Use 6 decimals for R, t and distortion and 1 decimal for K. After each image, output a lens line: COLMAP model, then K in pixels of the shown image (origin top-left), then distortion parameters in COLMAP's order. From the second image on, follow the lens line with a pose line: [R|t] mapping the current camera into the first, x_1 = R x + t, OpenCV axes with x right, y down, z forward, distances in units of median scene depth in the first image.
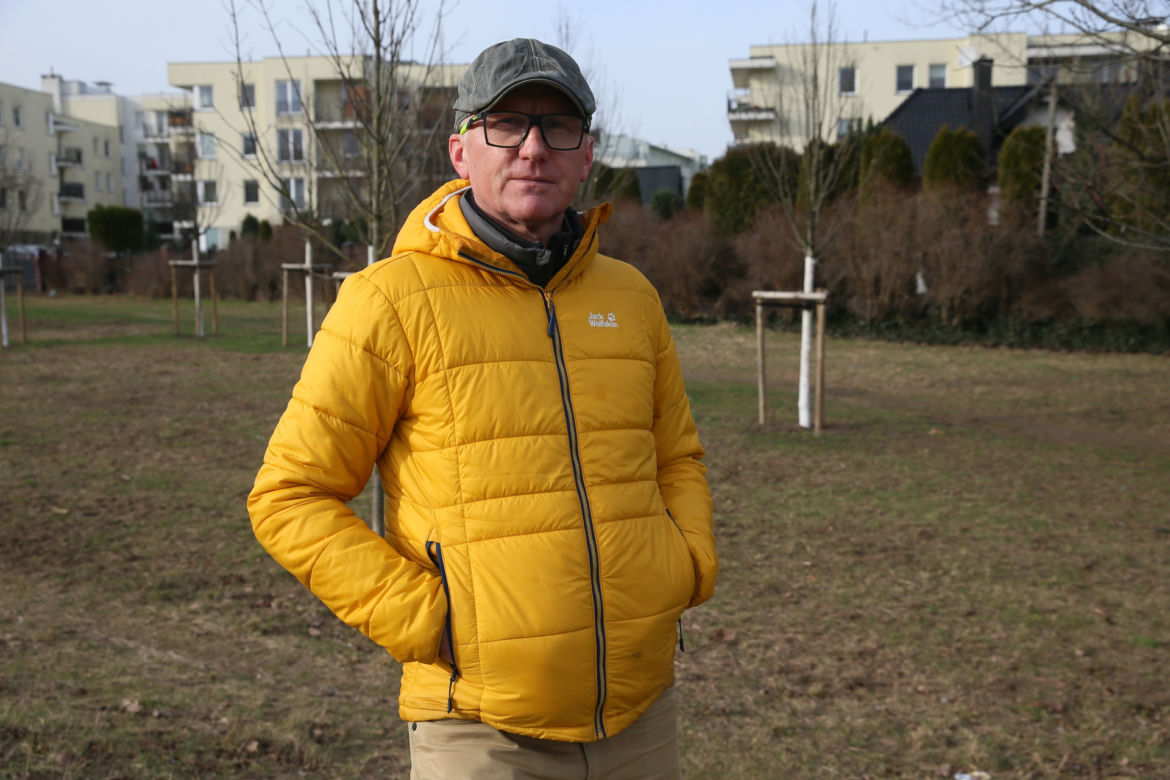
lens RADIAL K [[1272.6, 0, 621.0], [0, 1272.6, 418.6], [0, 0, 1]] dist [0.033997, 0.000000]
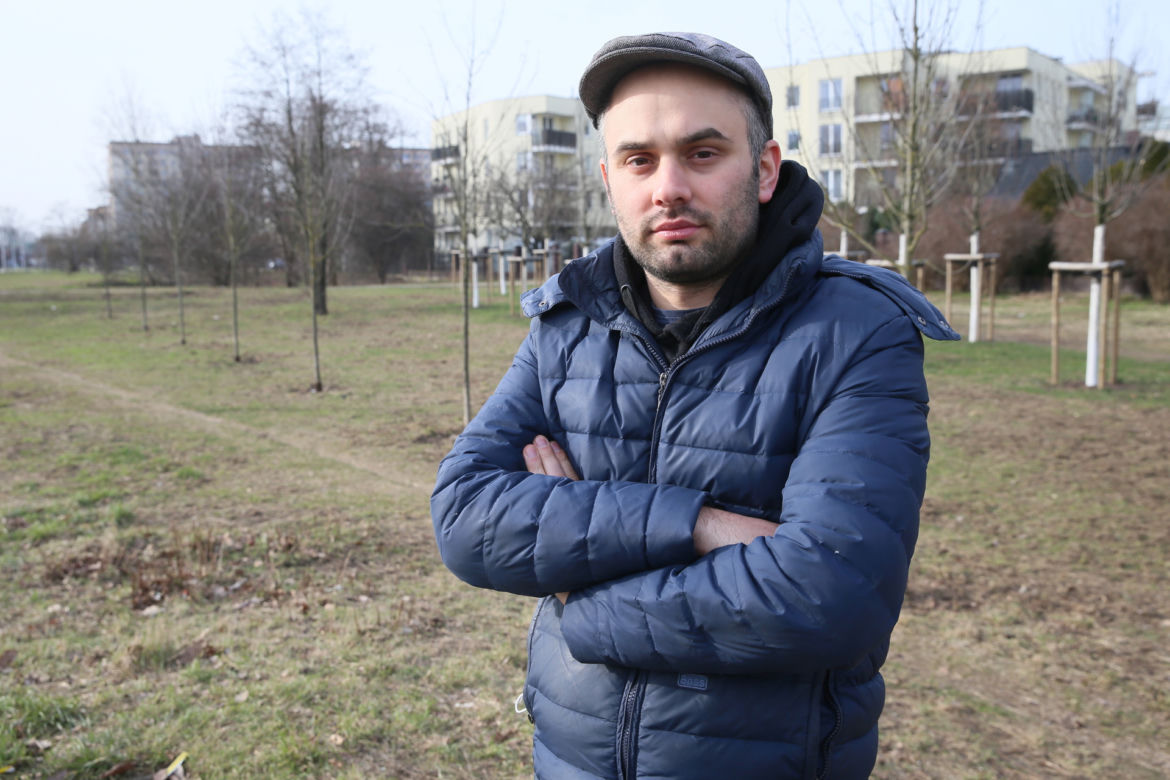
lens RADIAL K [[1220.0, 0, 576.7], [0, 1220.0, 384.0], [0, 0, 1]] dist [0.021718, 0.000000]
pose [[0.899678, 0.032195, -0.435366, 0.008053], [-0.036465, 0.999334, -0.001456, -0.000668], [0.435029, 0.017186, 0.900253, -0.038147]]
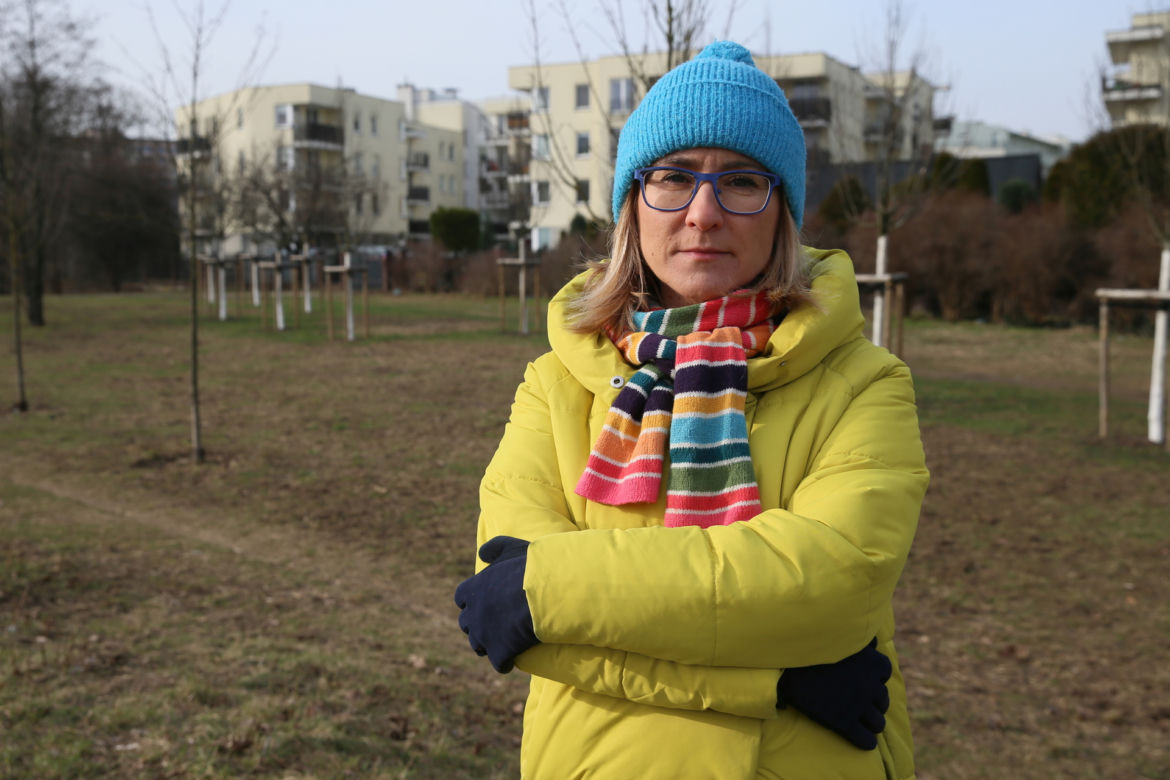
lens RADIAL K [[1343.4, 0, 572.1], [0, 1343.4, 404.0], [0, 0, 1]] dist [0.050985, 0.000000]
pose [[0.958306, 0.029681, -0.284199, 0.027691], [-0.034644, 0.999322, -0.012453, 0.007644], [0.283636, 0.021779, 0.958685, -0.027073]]
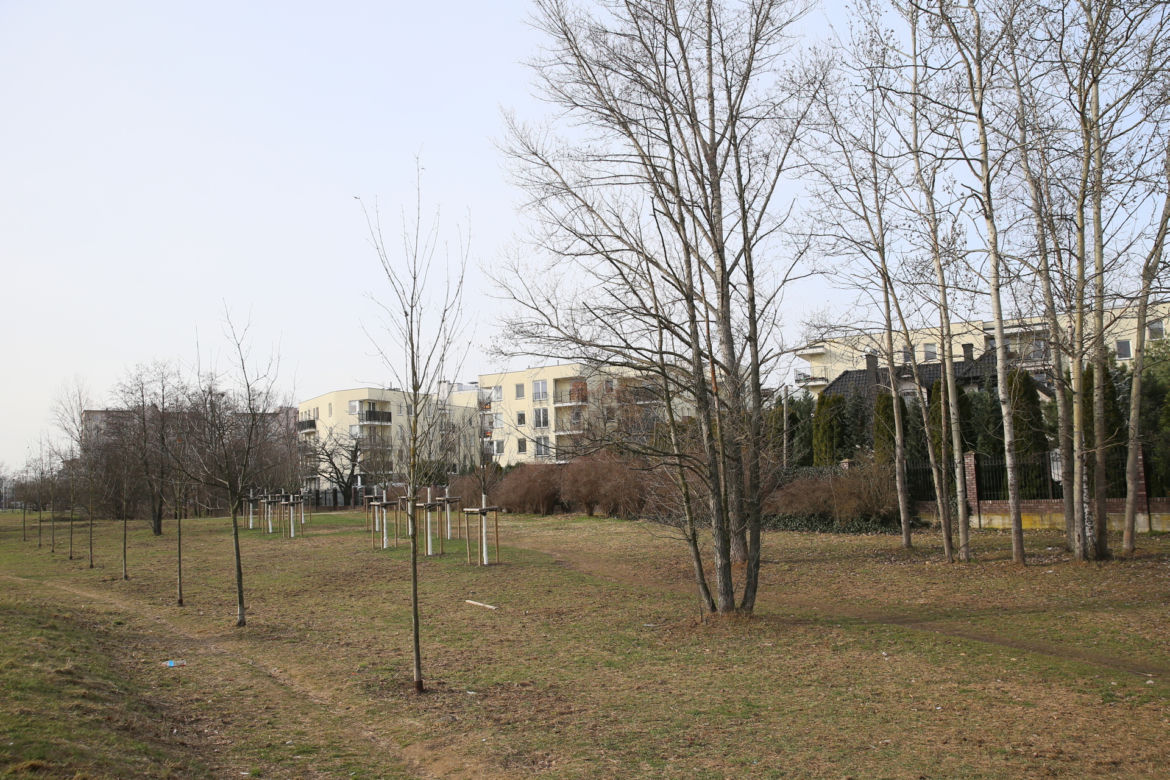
lens RADIAL K [[1001.5, 0, 587.7], [0, 1001.5, 393.6], [0, 0, 1]] dist [0.021217, 0.010404]
pose [[0.929909, -0.060615, -0.362761, 1.241135], [-0.013575, 0.979997, -0.198550, 0.069318], [0.367539, 0.189558, 0.910485, -0.811093]]
